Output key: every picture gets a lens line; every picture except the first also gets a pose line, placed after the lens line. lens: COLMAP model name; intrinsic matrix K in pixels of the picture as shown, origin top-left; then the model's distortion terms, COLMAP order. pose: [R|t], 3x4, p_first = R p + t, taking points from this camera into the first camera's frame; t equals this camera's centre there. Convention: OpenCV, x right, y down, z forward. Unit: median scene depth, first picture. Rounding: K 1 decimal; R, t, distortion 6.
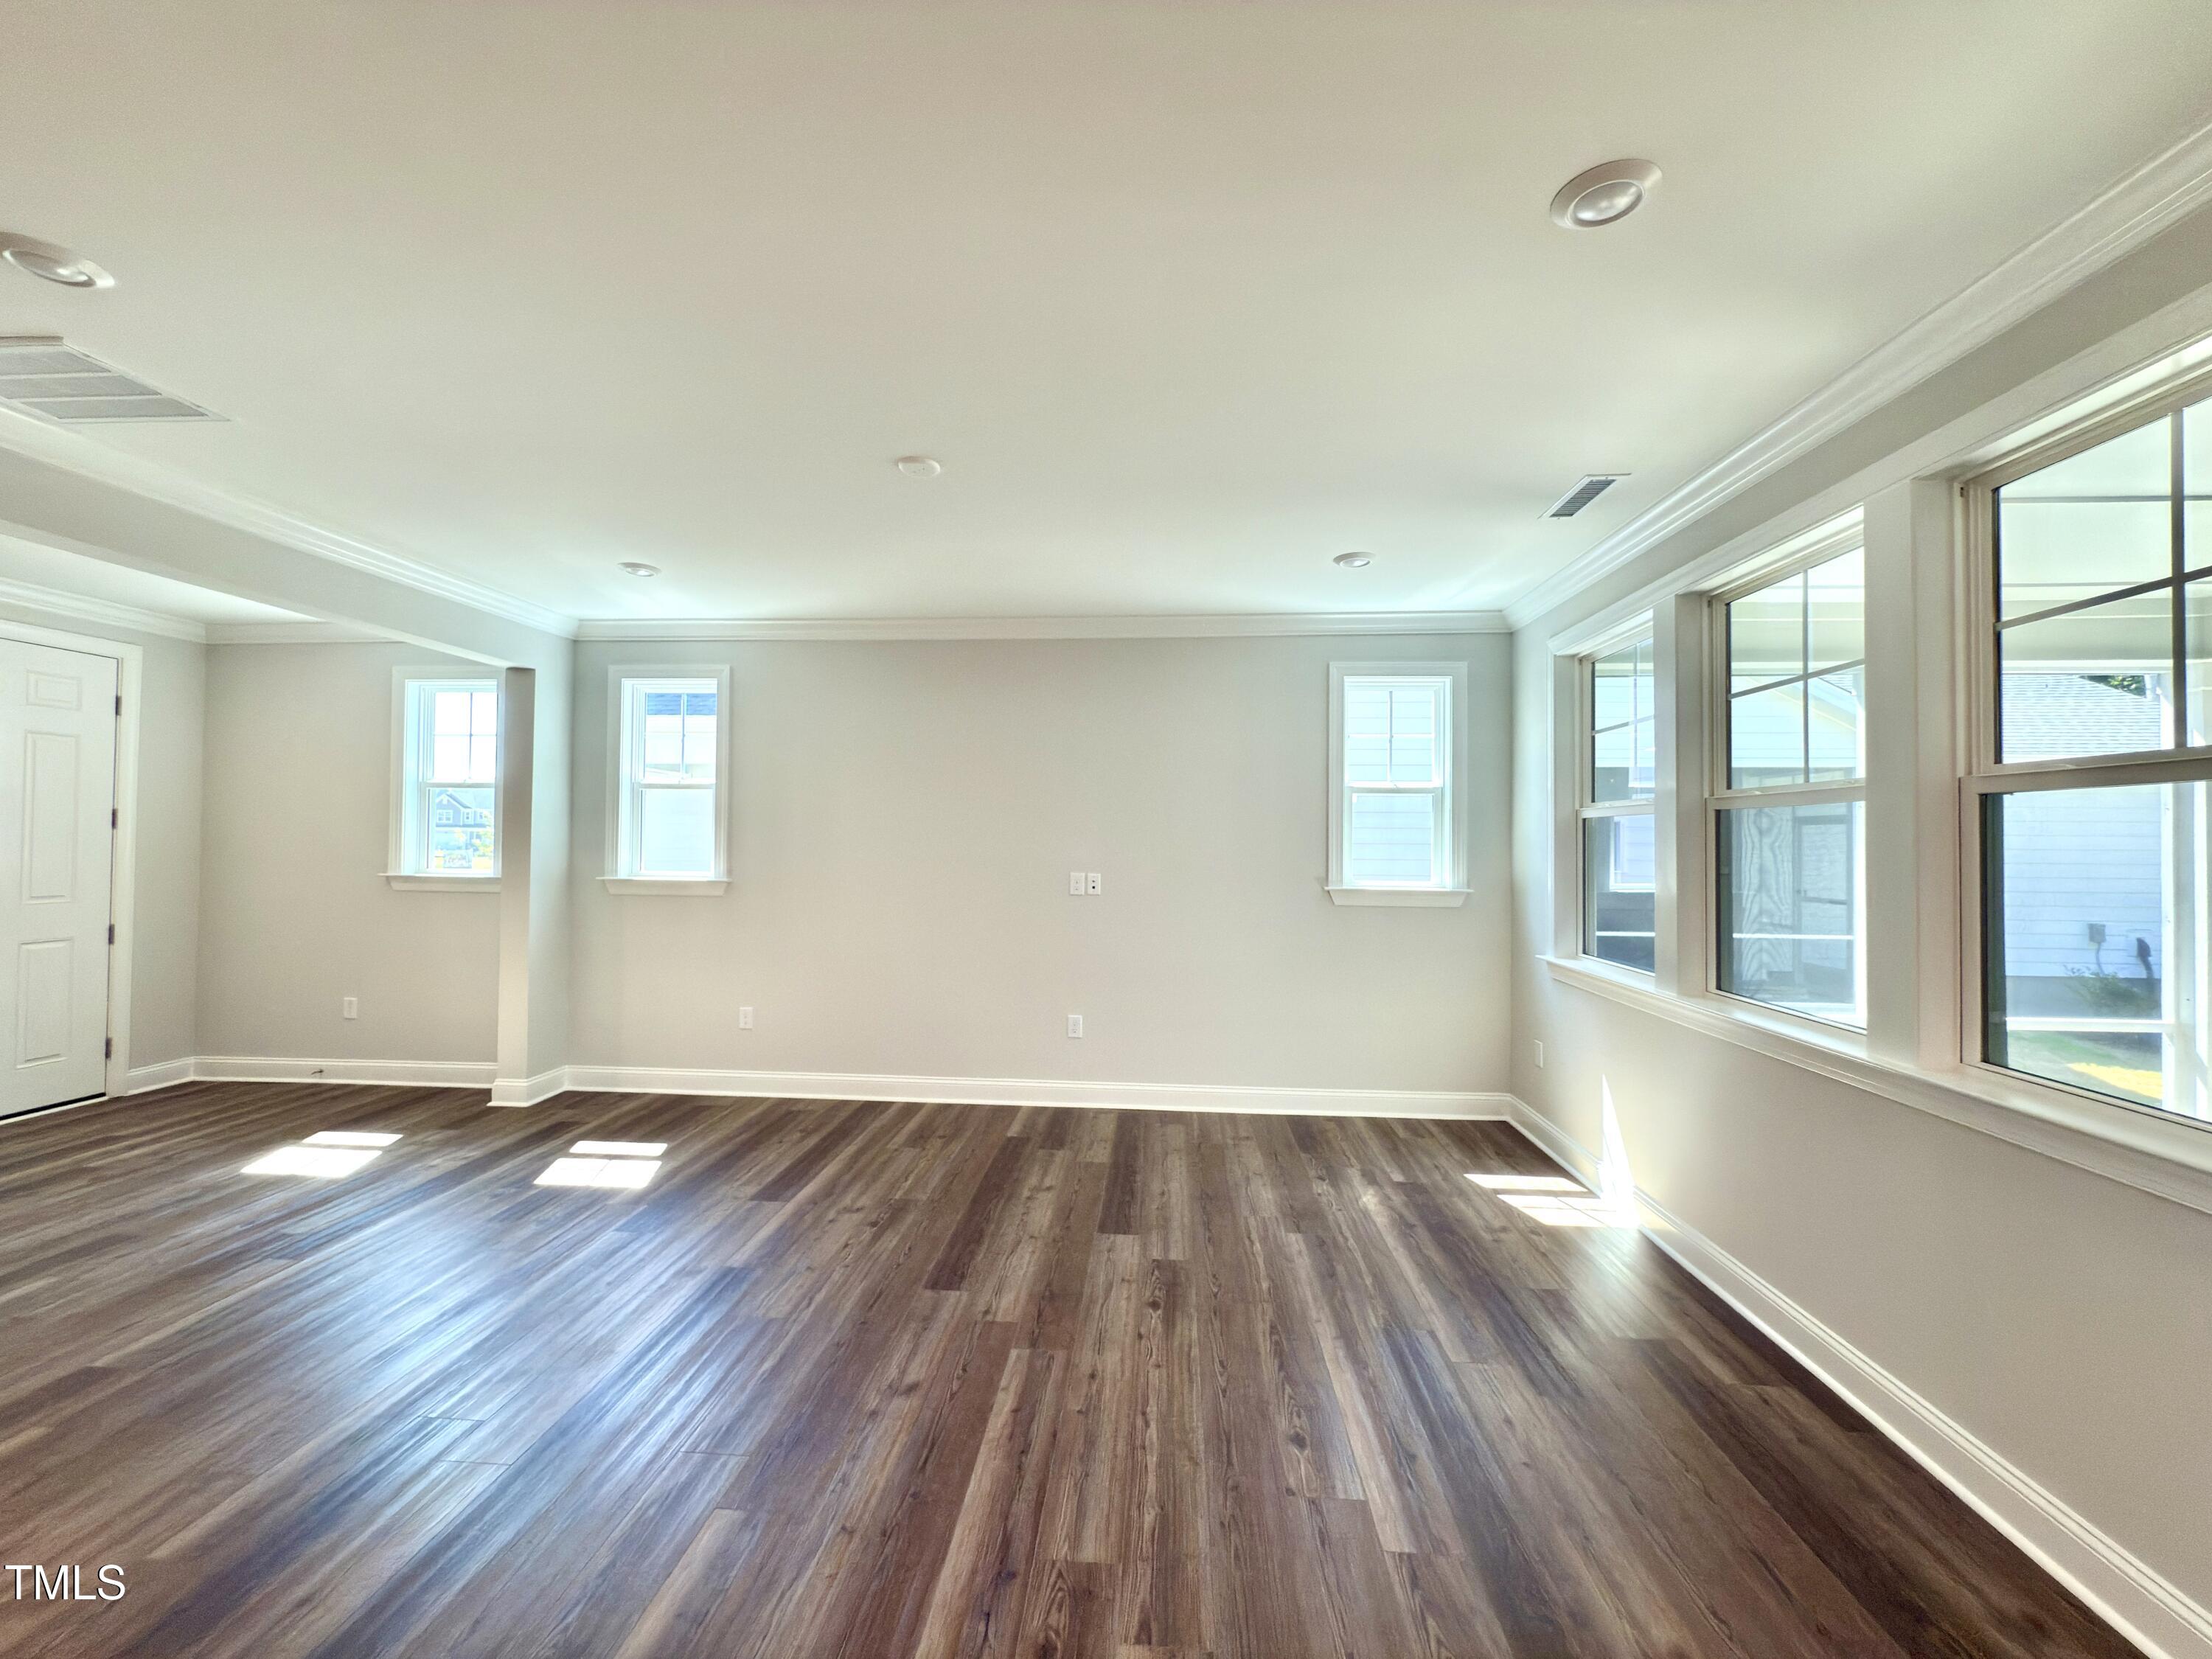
lens RADIAL K [[878.4, 0, 1103.6], [0, 878.4, 830.8], [0, 0, 1]] dist [-0.000176, 0.000526]
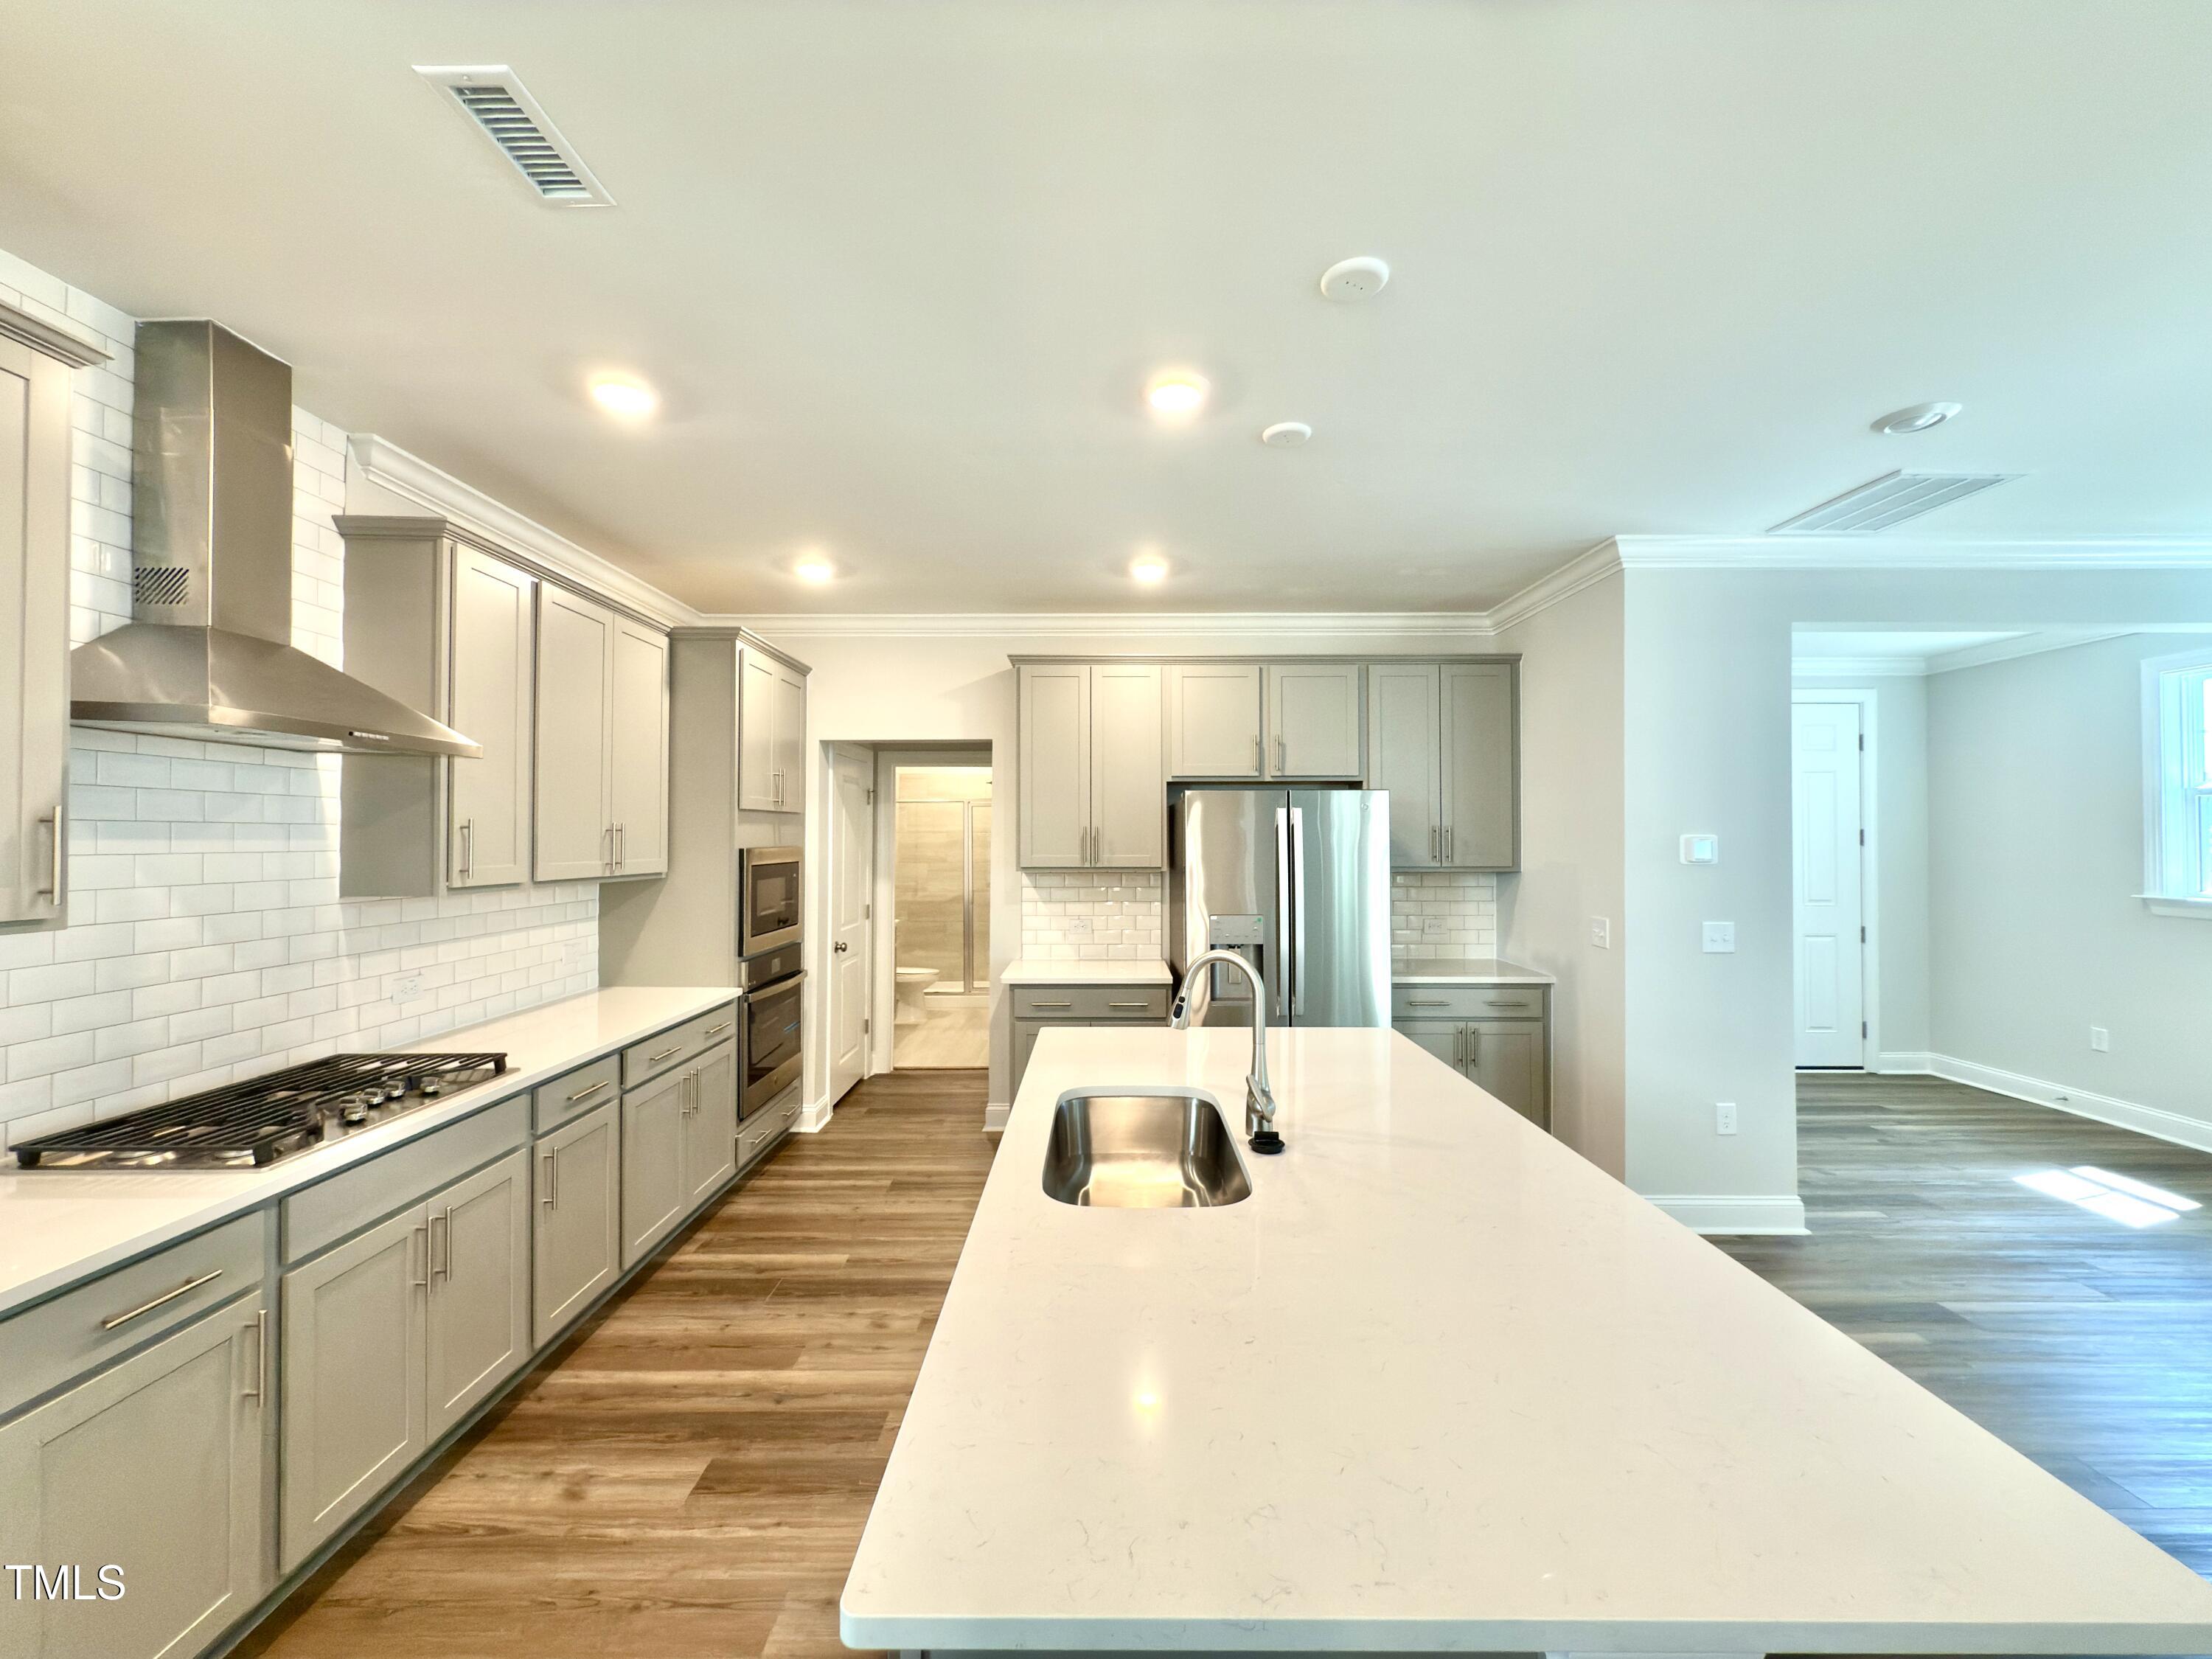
lens RADIAL K [[878.4, 0, 1112.9], [0, 878.4, 825.5], [0, 0, 1]] dist [-0.000176, 0.000526]
pose [[0.075578, -0.024998, -0.996827, -0.018680], [0.016173, 0.999585, -0.023841, -0.028079], [0.997009, -0.014320, 0.075951, -0.162430]]
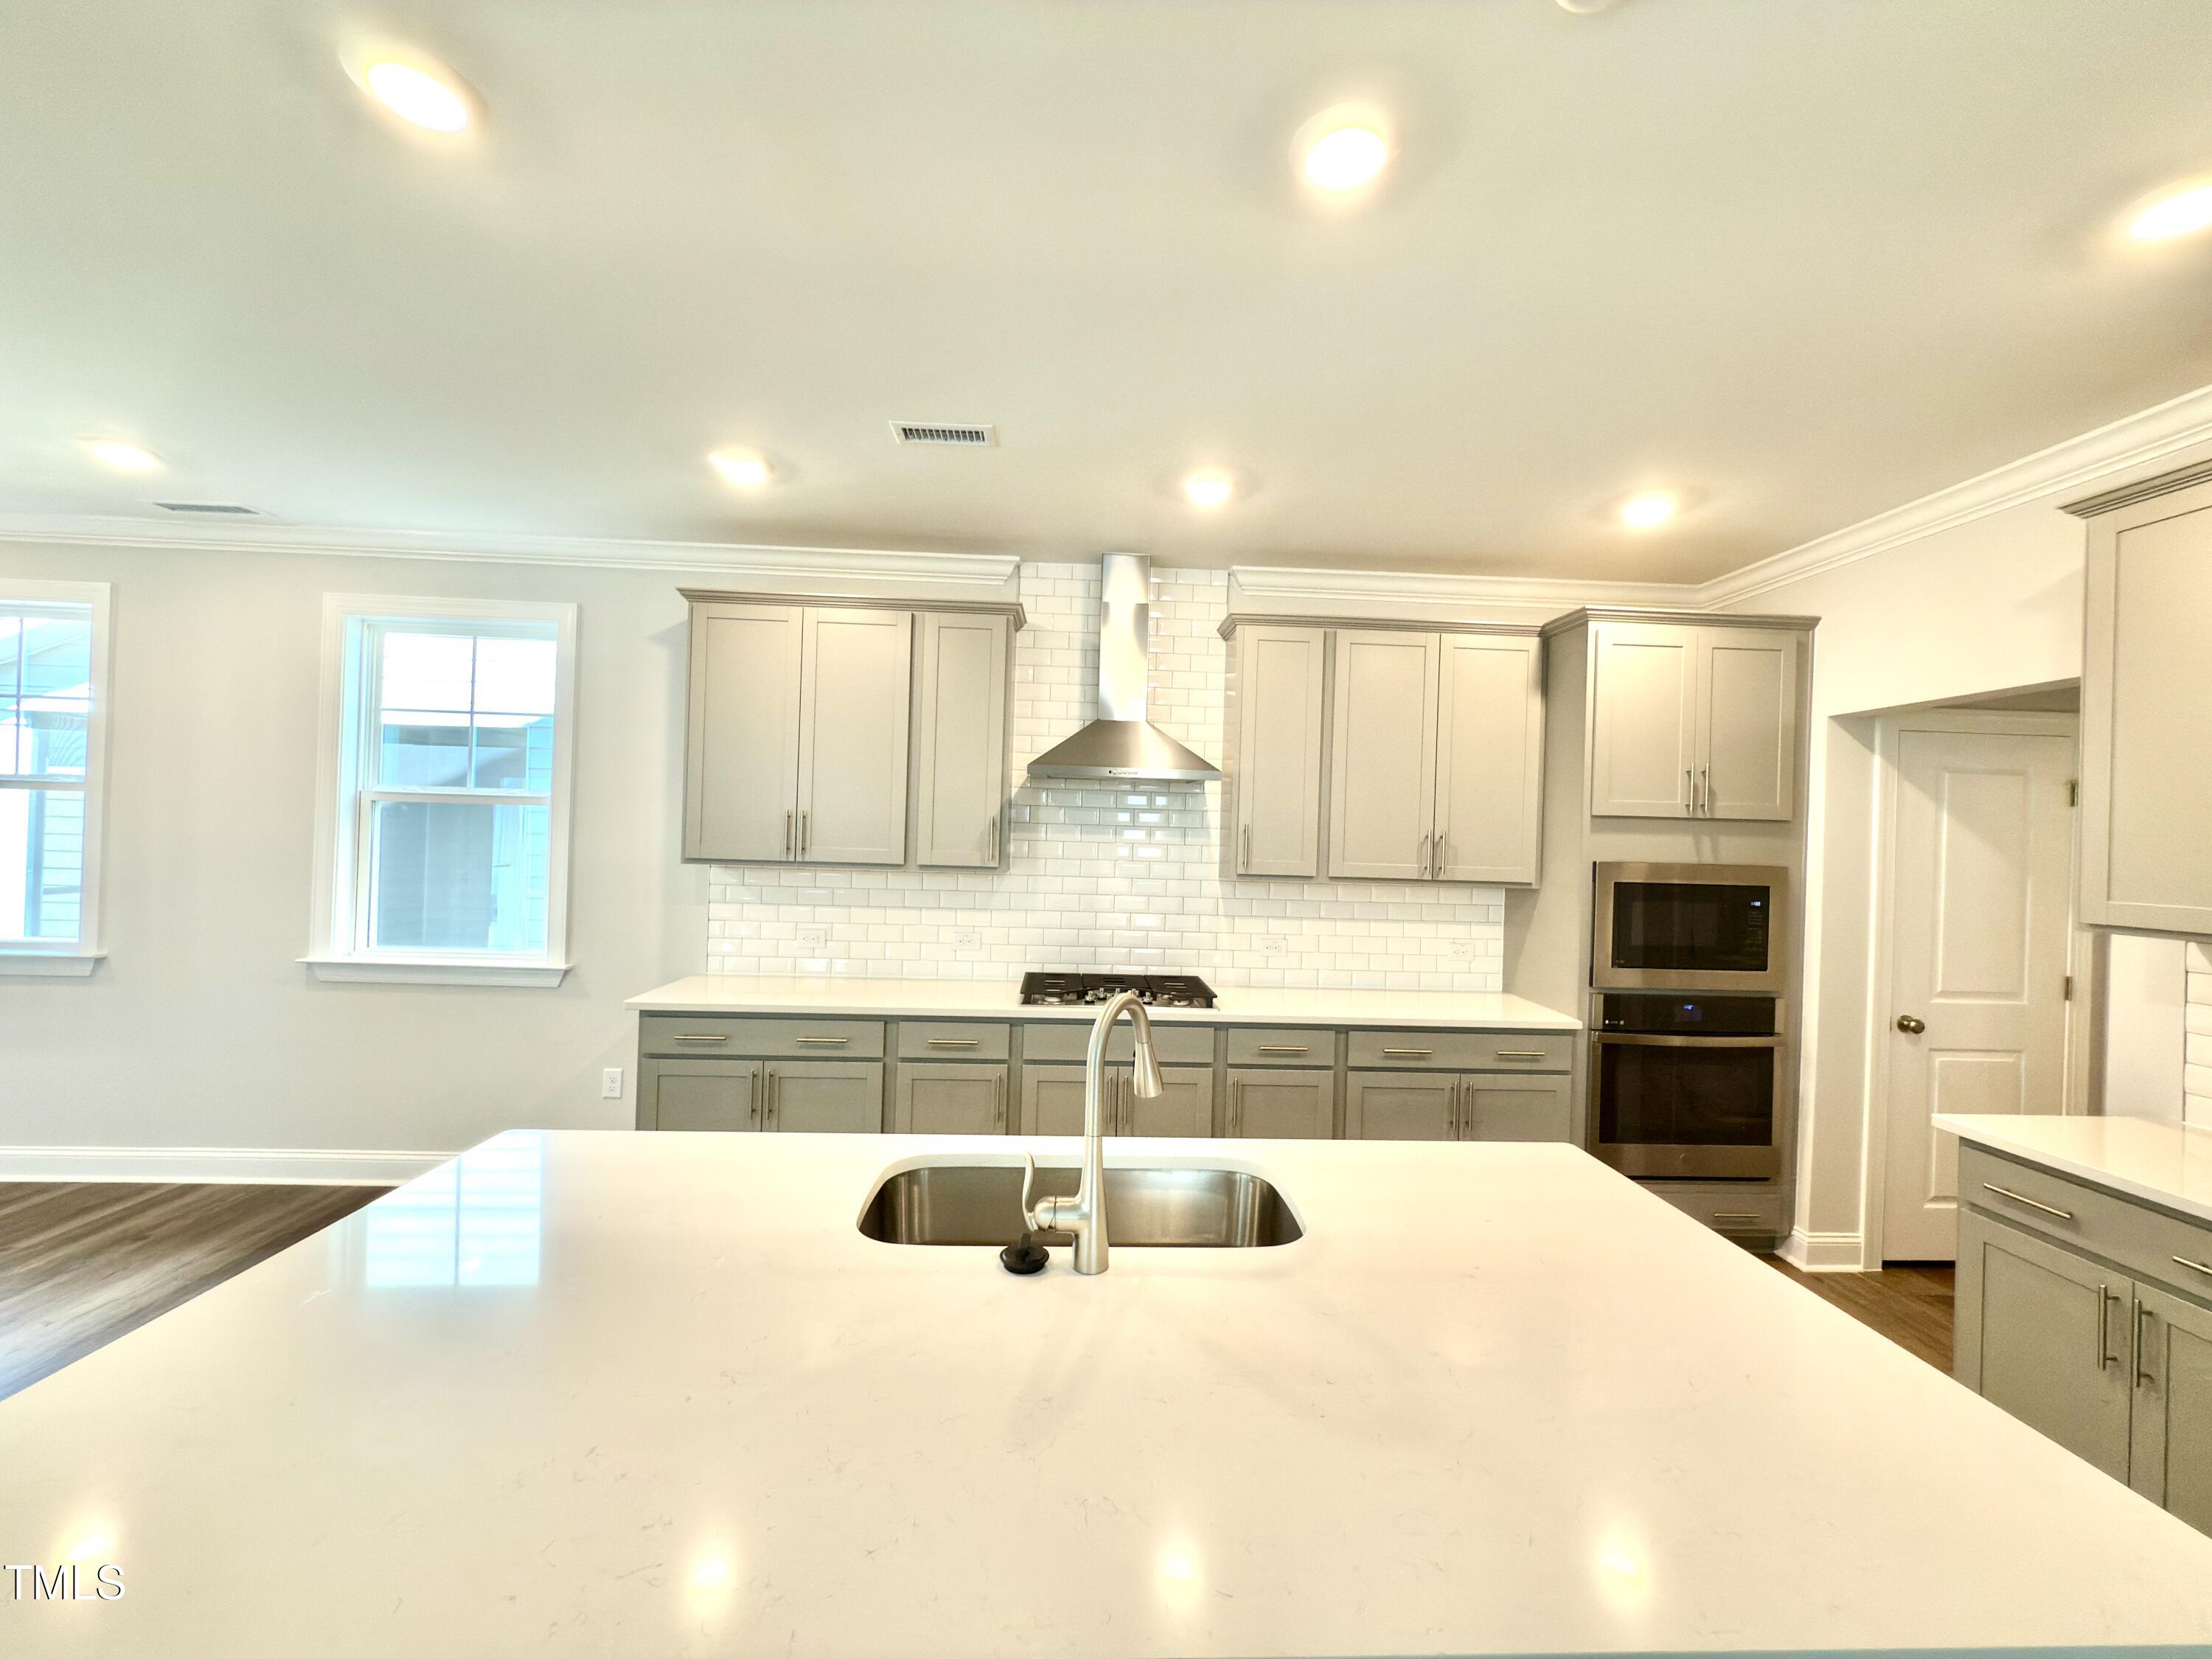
lens RADIAL K [[878.4, 0, 1108.3], [0, 878.4, 828.6], [0, 0, 1]] dist [-0.000176, 0.000526]
pose [[-0.991983, -0.041426, -0.119388, -0.580164], [-0.039165, 0.999007, -0.021220, -0.027504], [0.120149, -0.016374, -0.992621, 0.402570]]
